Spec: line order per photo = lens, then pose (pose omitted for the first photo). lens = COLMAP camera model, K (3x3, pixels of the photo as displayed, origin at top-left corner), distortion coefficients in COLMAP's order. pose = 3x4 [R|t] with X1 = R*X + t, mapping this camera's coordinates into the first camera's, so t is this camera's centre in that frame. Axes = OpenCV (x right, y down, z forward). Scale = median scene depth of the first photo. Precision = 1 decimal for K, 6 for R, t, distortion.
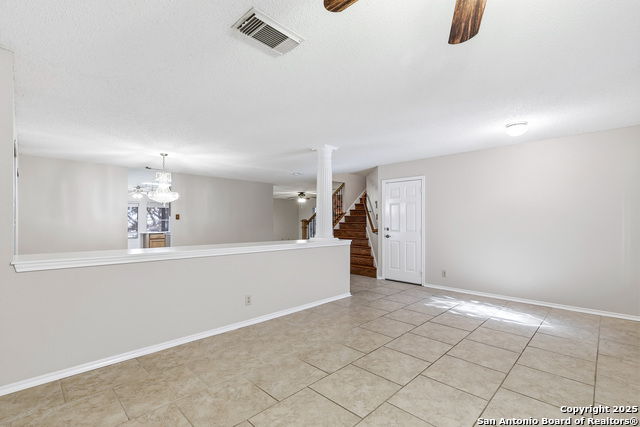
lens RADIAL K [[313.3, 0, 320.0], [0, 313.3, 213.5], [0, 0, 1]] dist [-0.000907, -0.000050]
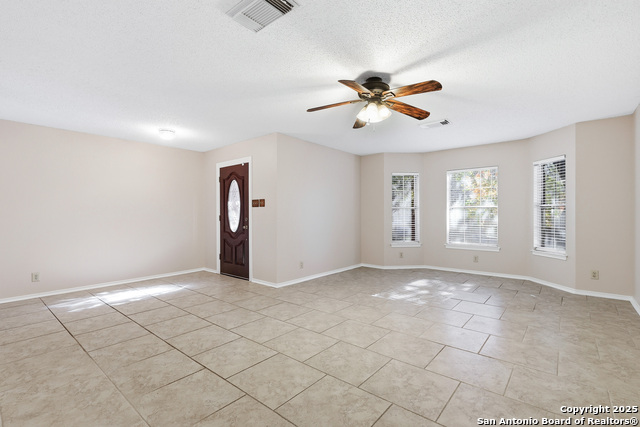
lens RADIAL K [[290.0, 0, 321.7], [0, 290.0, 214.7], [0, 0, 1]] dist [-0.000183, 0.000299]
pose [[-0.112171, -0.006443, 0.993668, -0.740116], [-0.025456, 0.999669, 0.003608, 0.012814], [-0.993363, -0.024890, -0.112298, 0.606152]]
